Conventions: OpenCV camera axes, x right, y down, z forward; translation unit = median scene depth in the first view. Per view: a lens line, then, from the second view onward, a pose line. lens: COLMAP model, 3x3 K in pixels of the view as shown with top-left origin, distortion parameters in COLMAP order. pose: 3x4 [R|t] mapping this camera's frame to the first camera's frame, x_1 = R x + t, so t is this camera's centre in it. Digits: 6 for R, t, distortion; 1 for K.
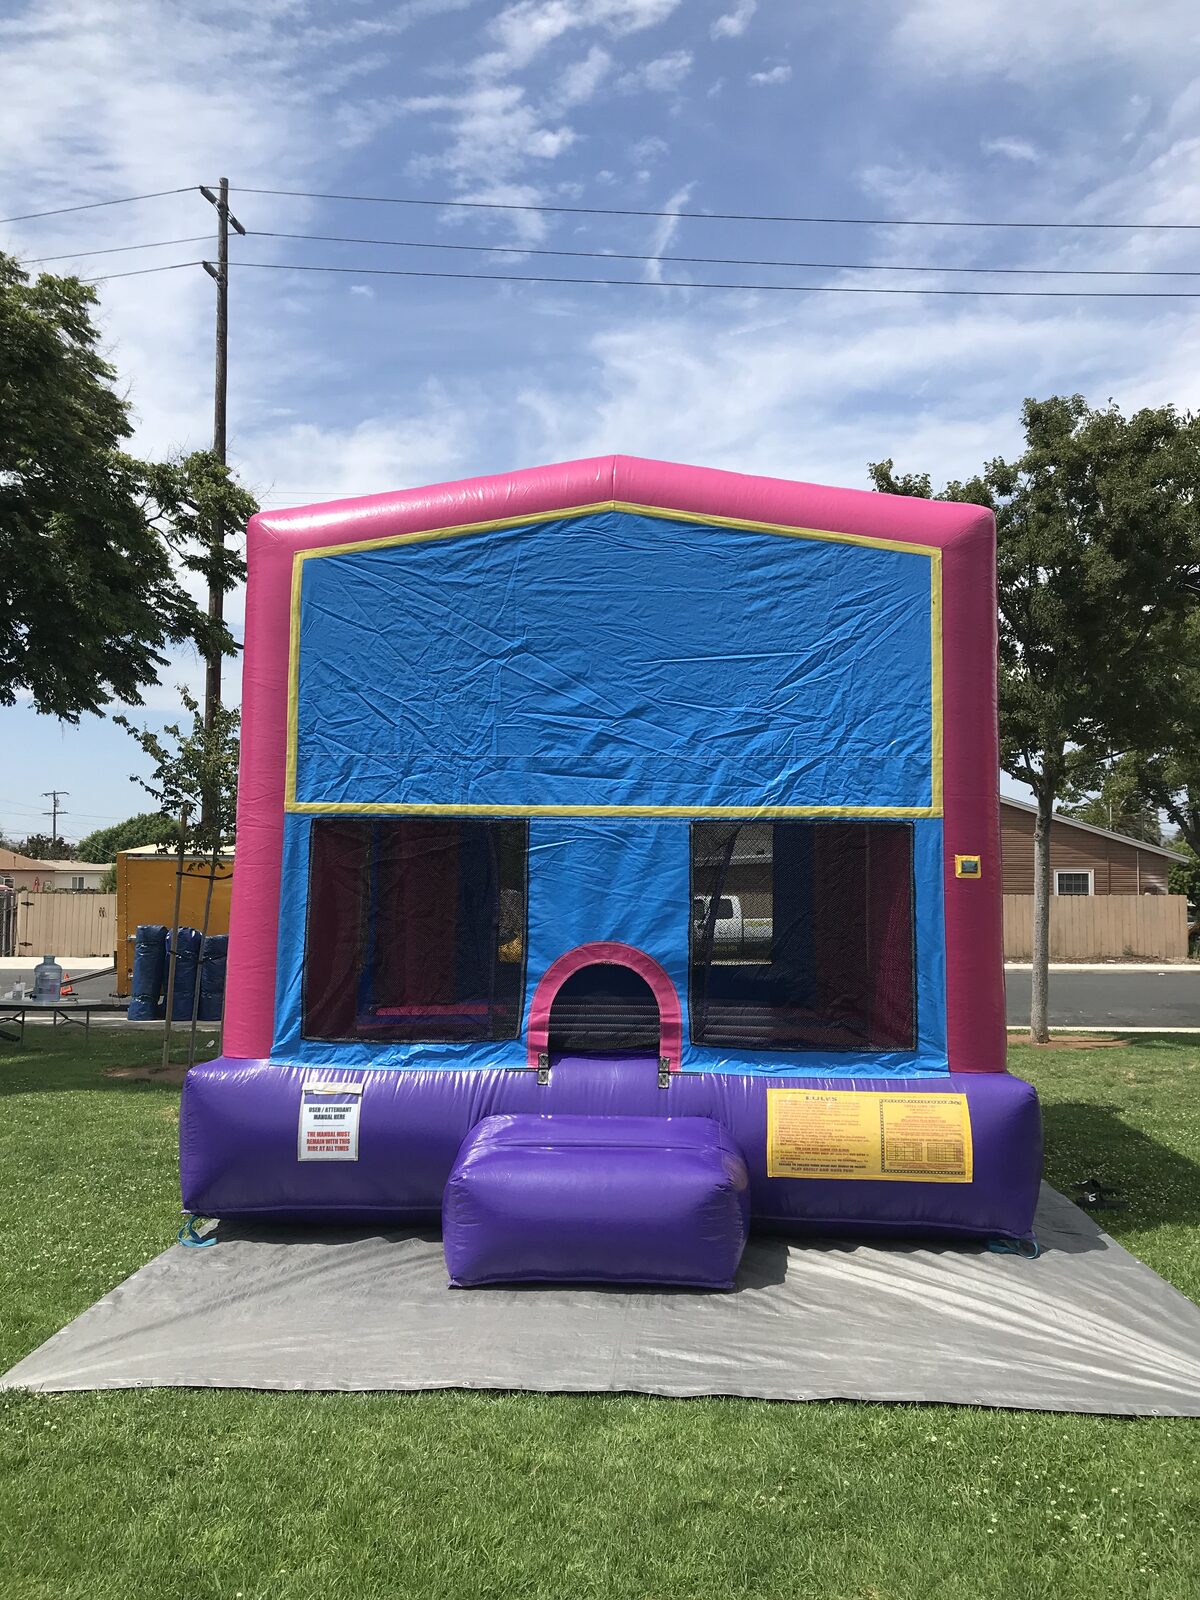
lens RADIAL K [[1297.8, 0, 594.3], [0, 1297.8, 806.9], [0, 0, 1]] dist [0.060203, -0.072823]
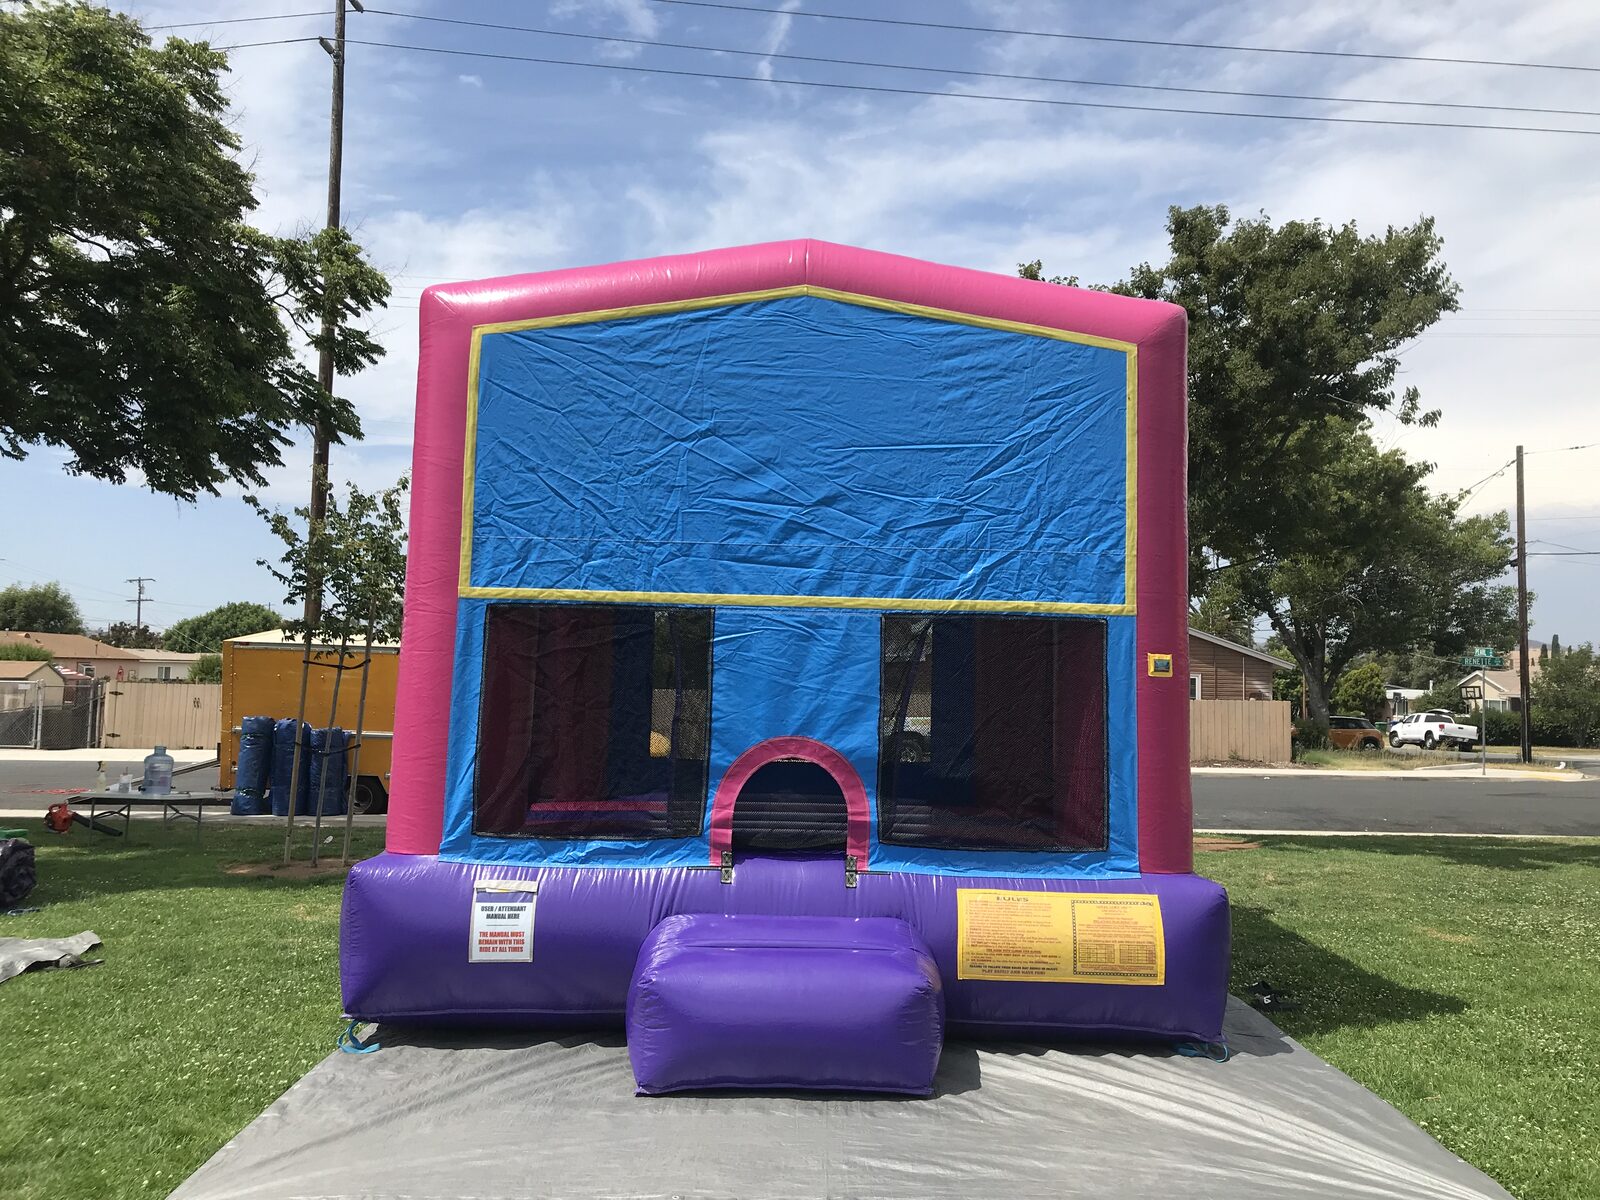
lens RADIAL K [[1297.8, 0, 784.1], [0, 1297.8, 595.0], [0, 0, 1]] dist [0.060203, -0.072823]
pose [[0.997513, 0.019861, 0.067620, -0.064603], [-0.019272, 0.999771, -0.009353, 0.007309], [-0.067790, 0.008027, 0.997667, 0.030041]]
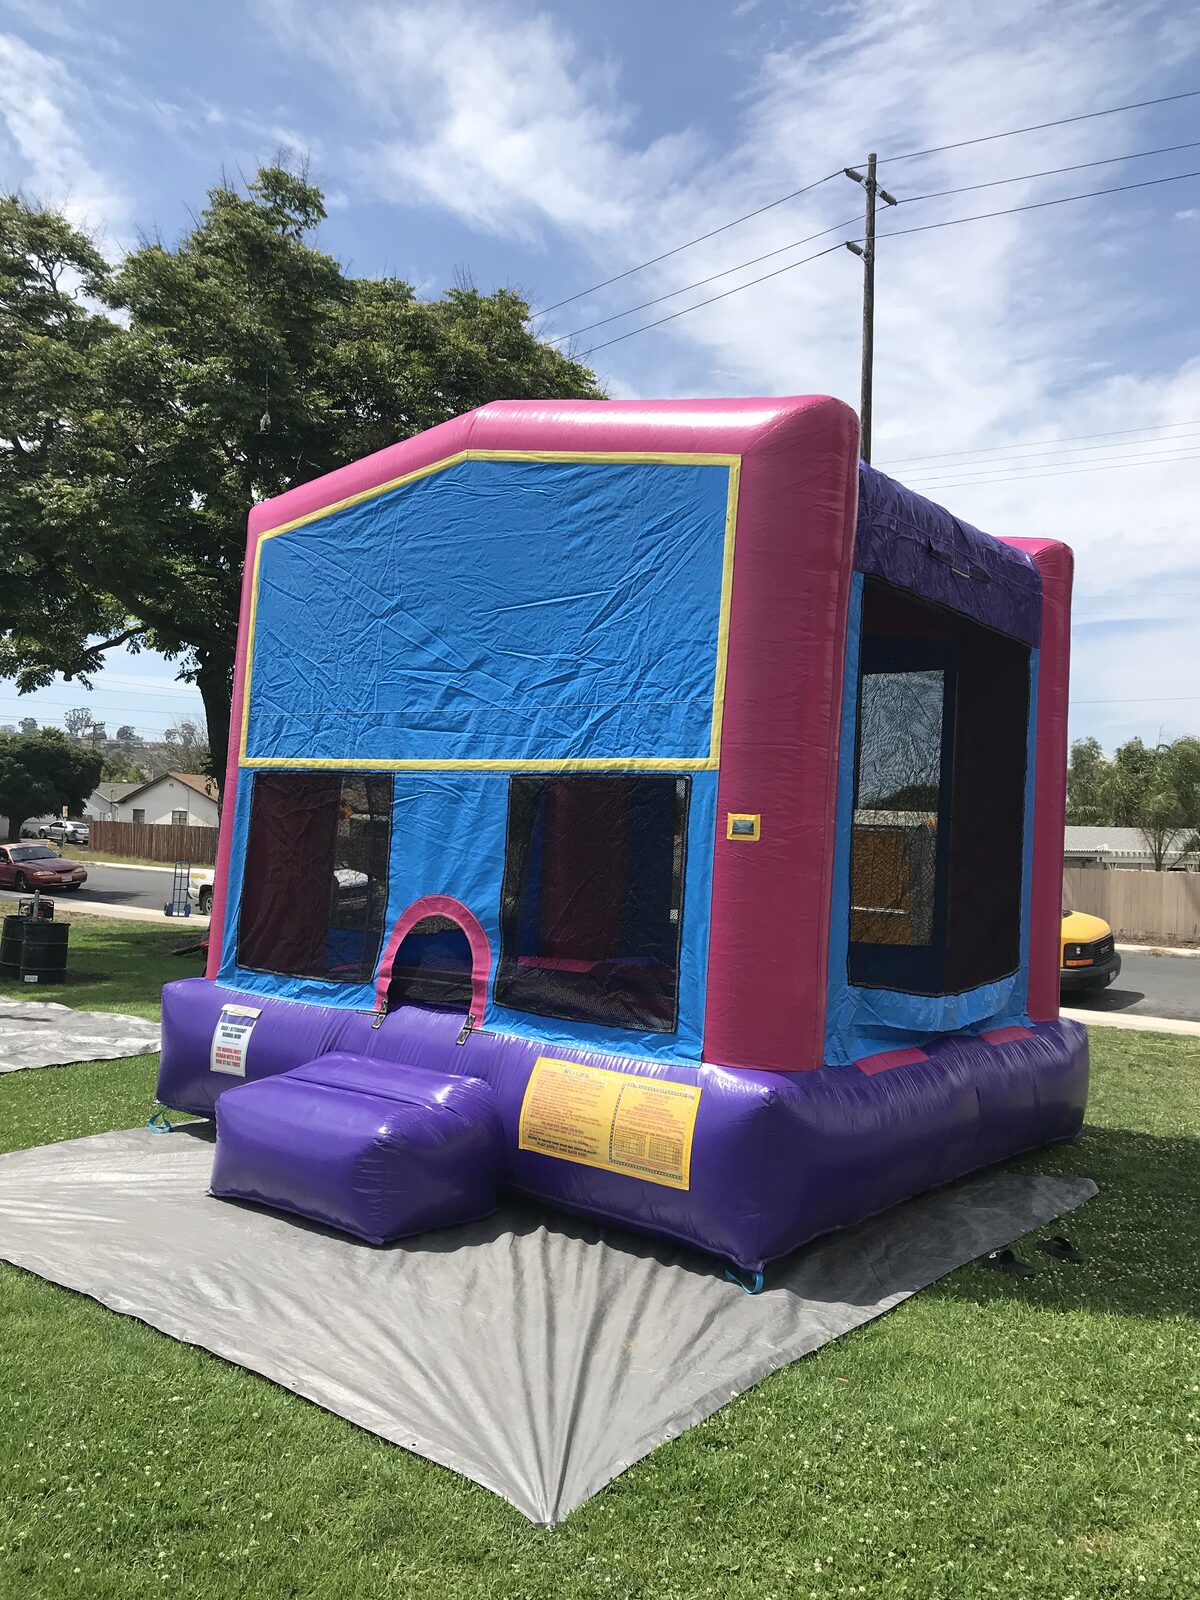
lens RADIAL K [[1297.8, 0, 601.5], [0, 1297.8, 810.6], [0, 0, 1]] dist [0.060203, -0.072823]
pose [[0.829760, 0.015726, -0.557899, 0.663932], [-0.002709, 0.999705, 0.024149, 0.014048], [0.558114, -0.018527, 0.829558, 0.235444]]
